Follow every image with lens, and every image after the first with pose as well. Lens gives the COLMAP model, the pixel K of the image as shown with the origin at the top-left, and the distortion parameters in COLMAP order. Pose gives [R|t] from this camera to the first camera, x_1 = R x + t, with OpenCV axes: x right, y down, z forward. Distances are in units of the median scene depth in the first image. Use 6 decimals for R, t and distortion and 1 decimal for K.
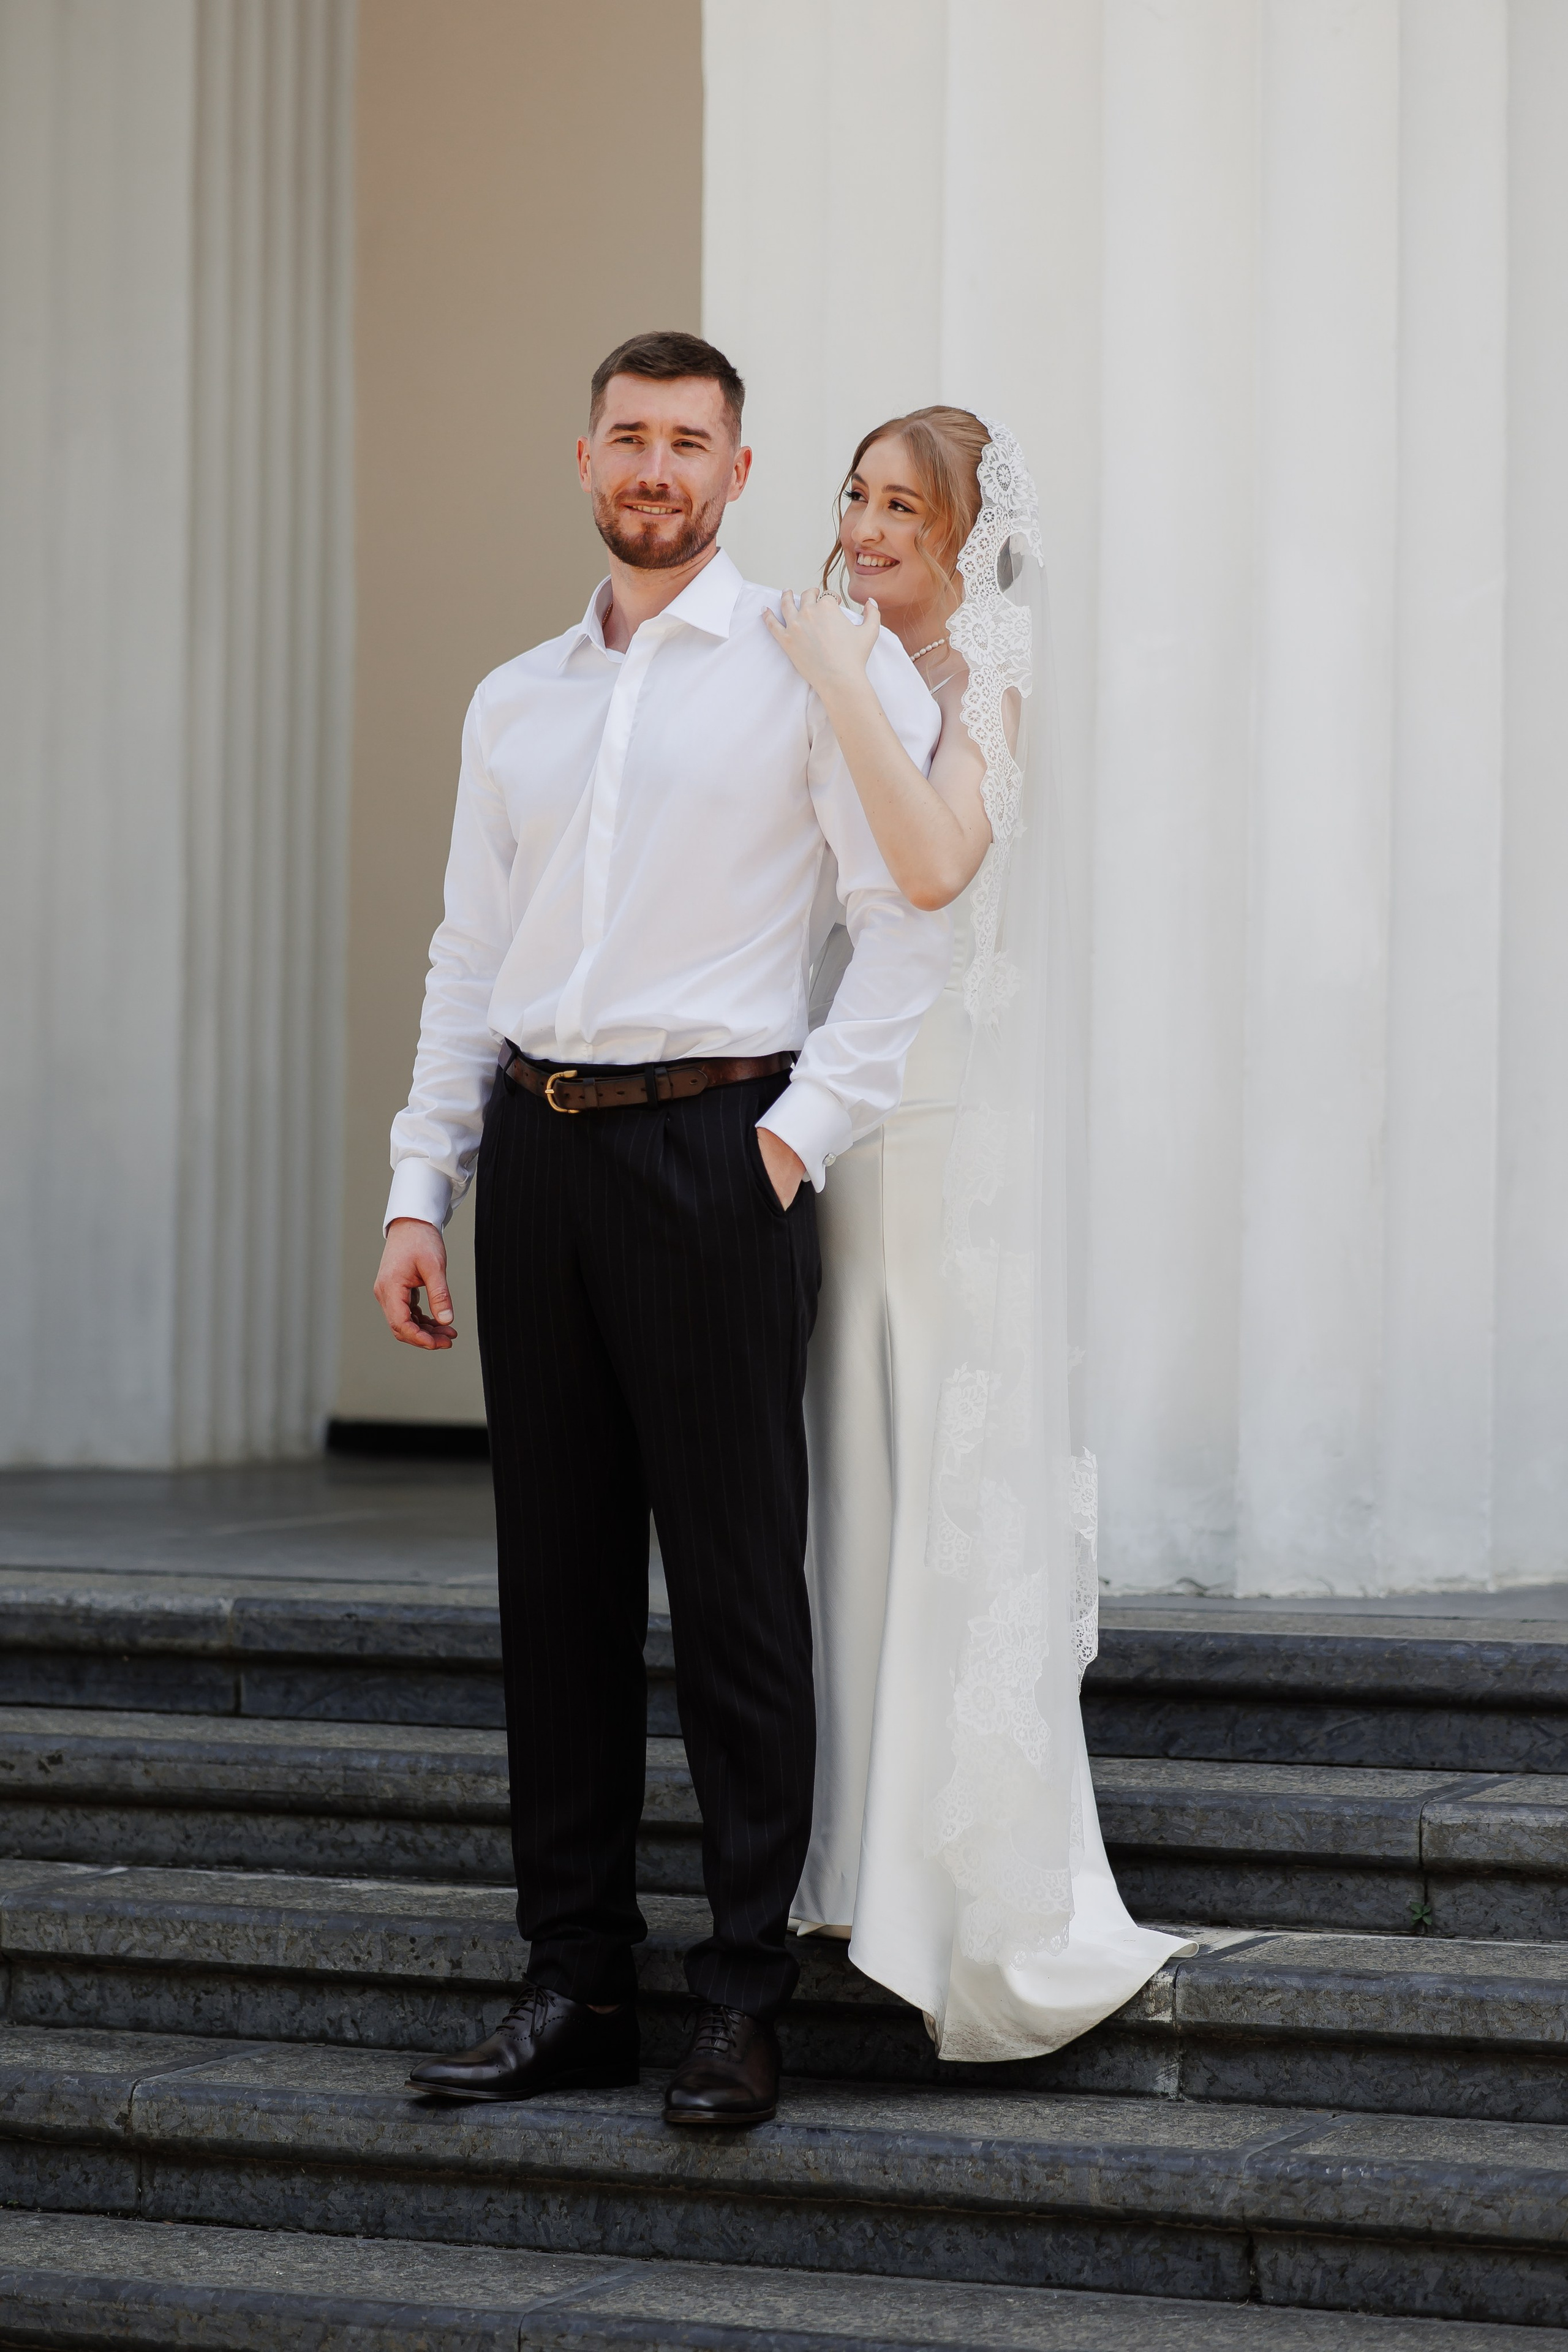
lens RADIAL K [[6078.9, 0, 826.0], [0, 6078.9, 1177.4], [0, 0, 1]] dist [0.021943, -0.201858]
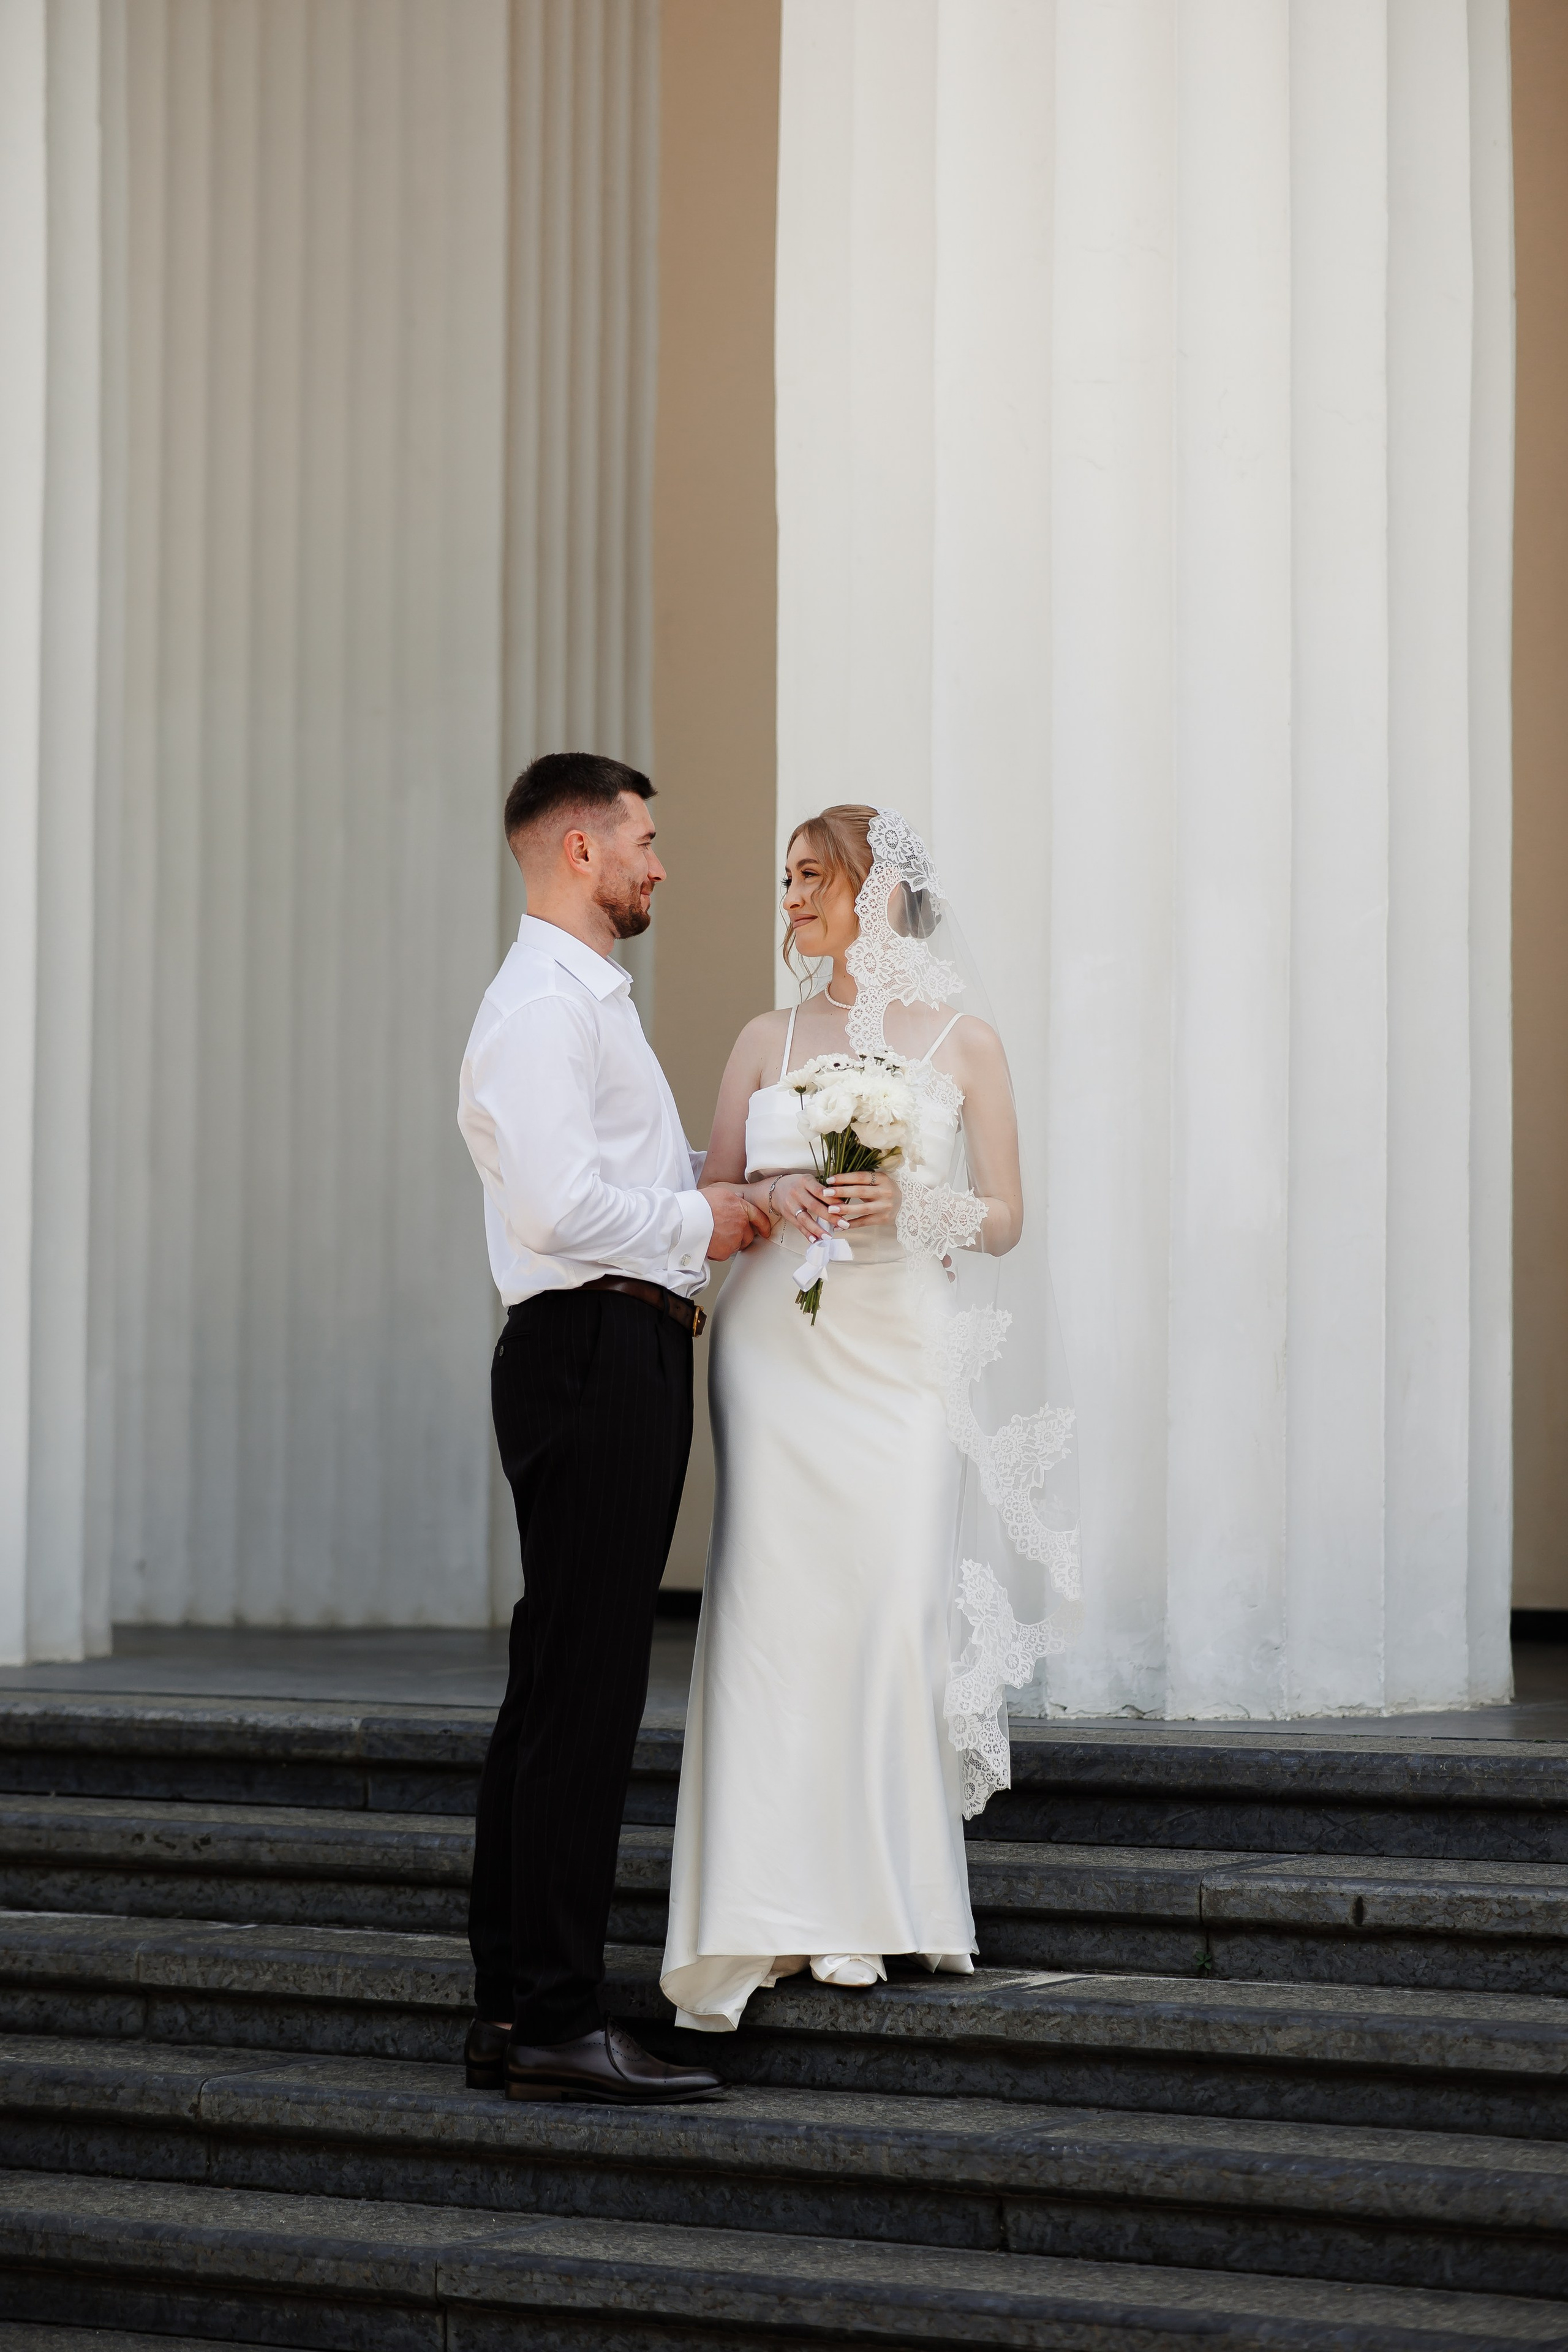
lens RADIAL K [[5530.3, 0, 787.0], [0, 5530.3, 1174.1], [0, 0, 1]] dist [-0.028739, 0.639380]
pose [[0.991736, -0.011055, -0.127821, 0.162072], [0.006083, 0.999212, -0.039226, 0.001005], [0.128154, 0.038124, 0.991021, -0.169072]]
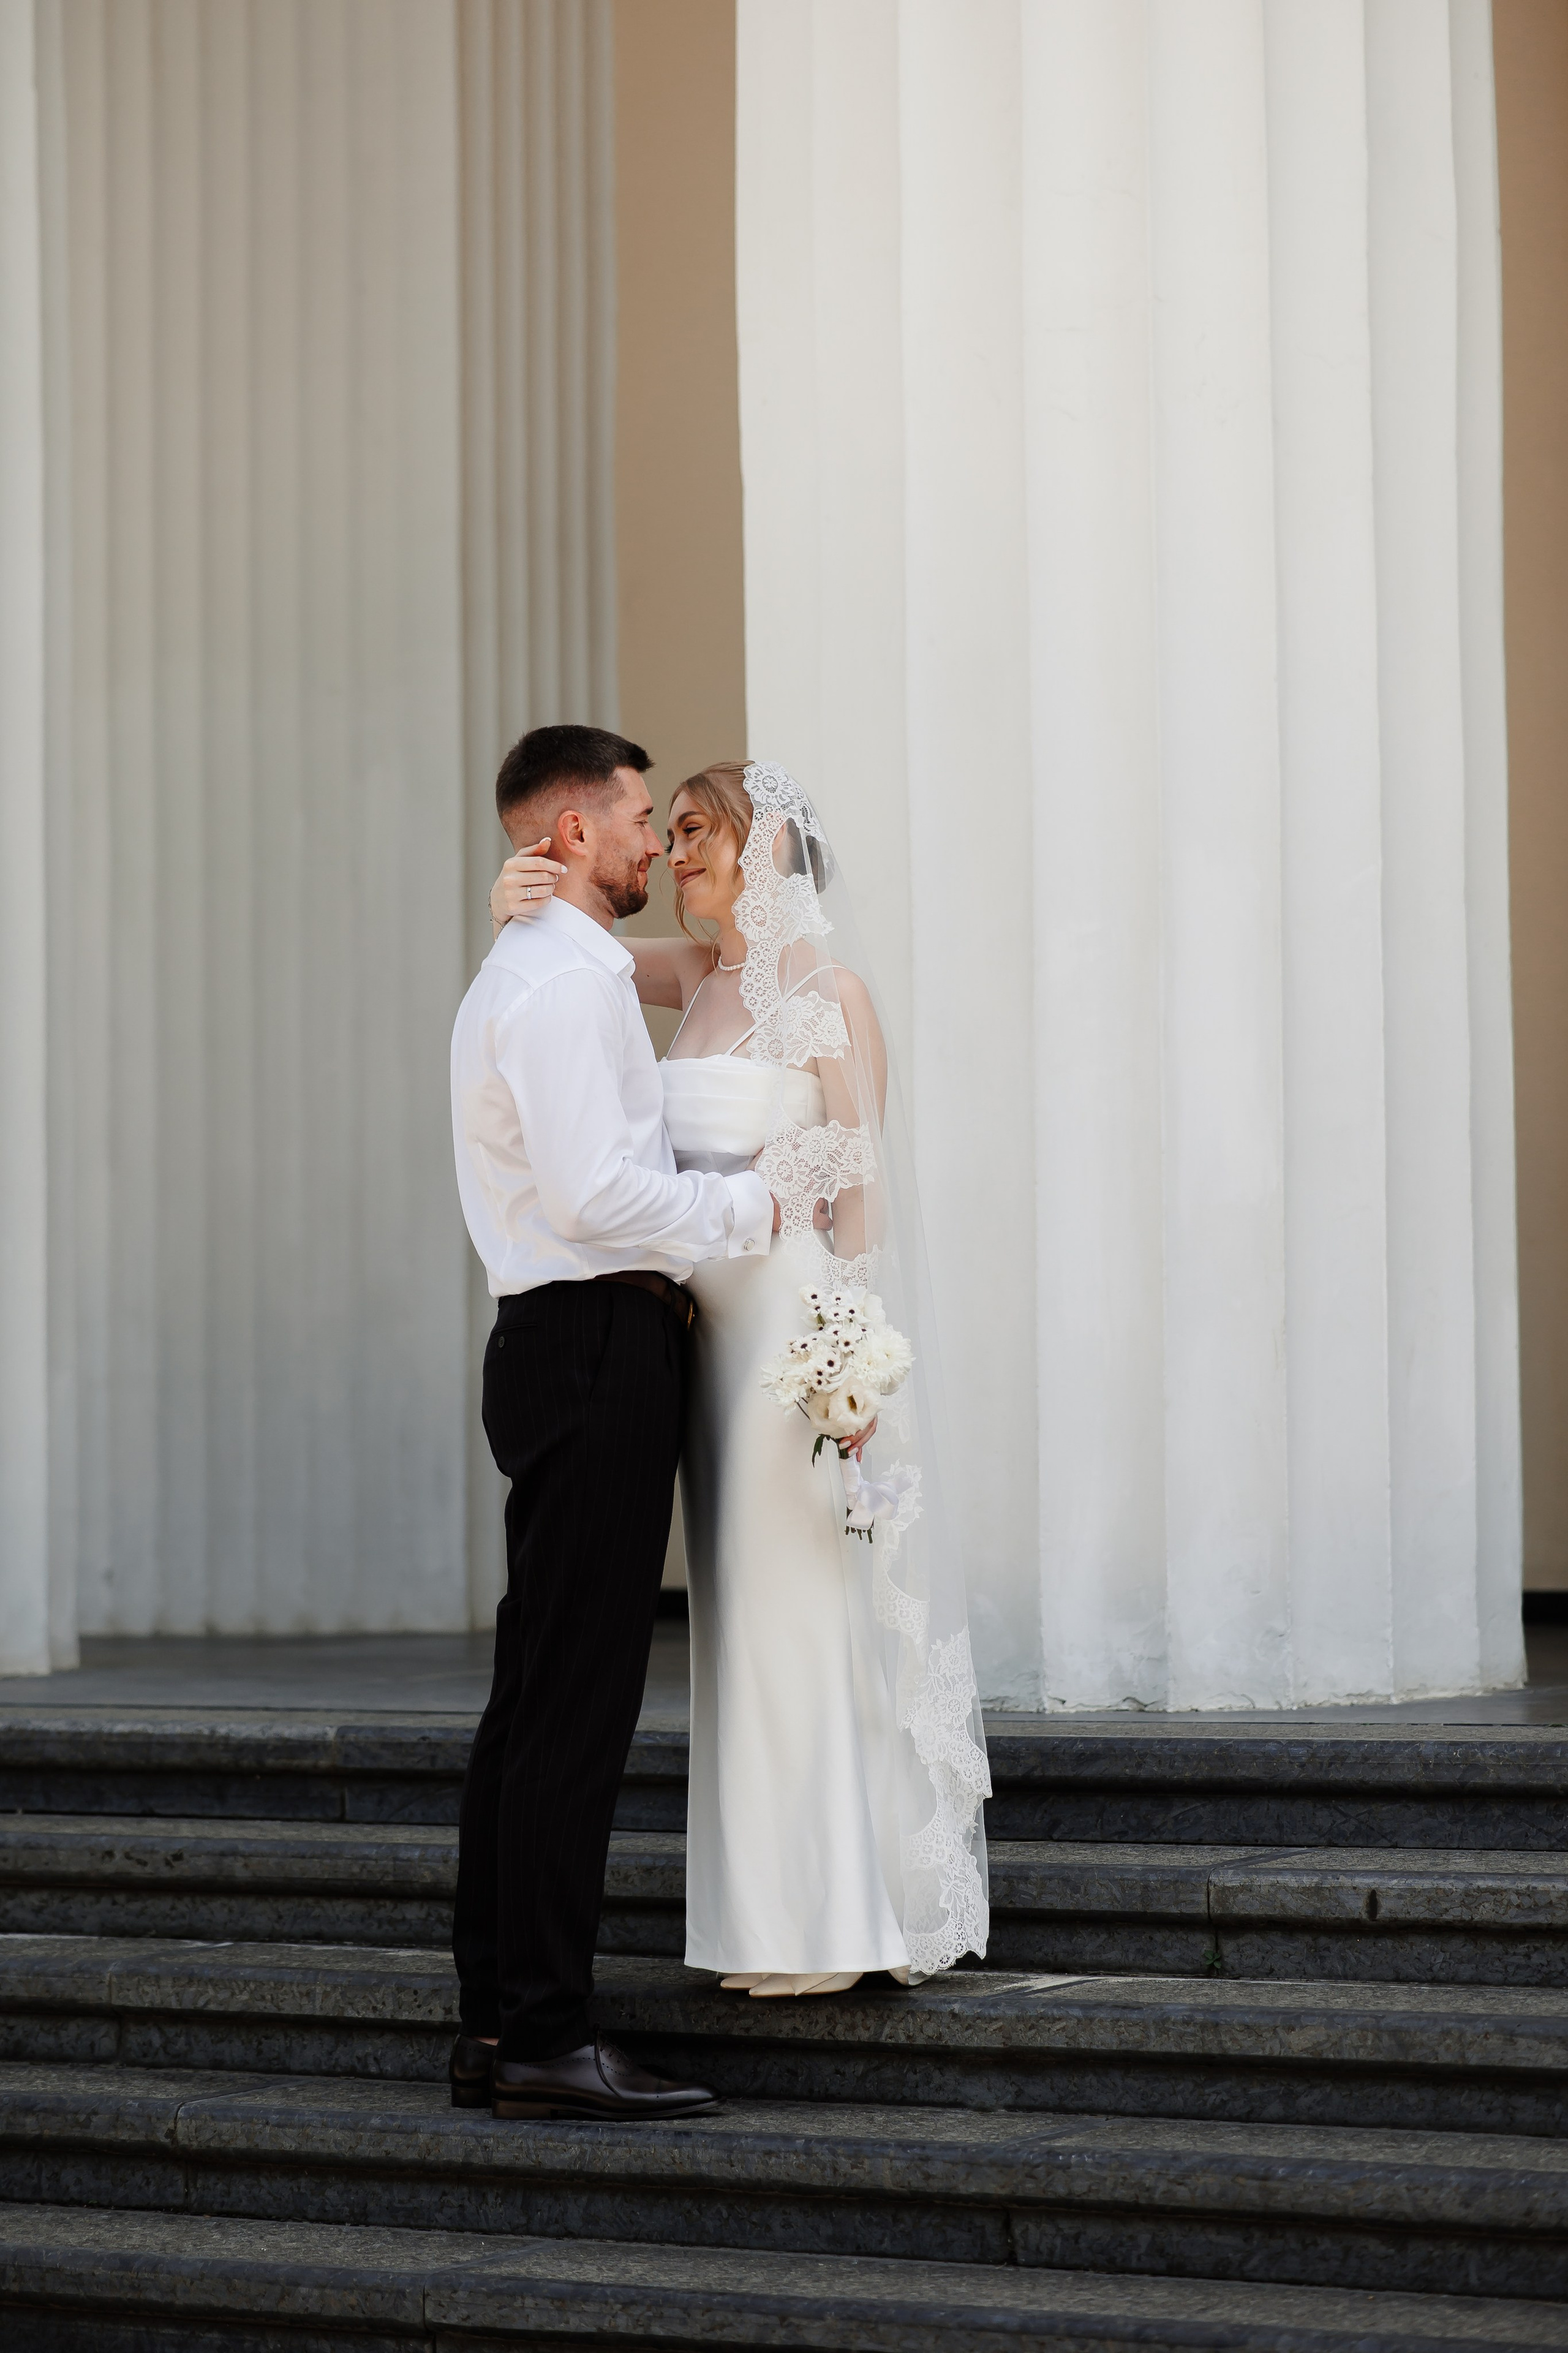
lens RADIAL K [[5646.9, 0, 776.1], [0, 5646.9, 1180.7], [0, 0, 1]] dist [-0.025832, 0.544318]
pose [[0.991493, -0.030652, -0.126501, 0.160424], [0.026232, 0.998991, -0.036457, 0.002700], [0.127491, 0.032828, 0.991296, -0.151944]]
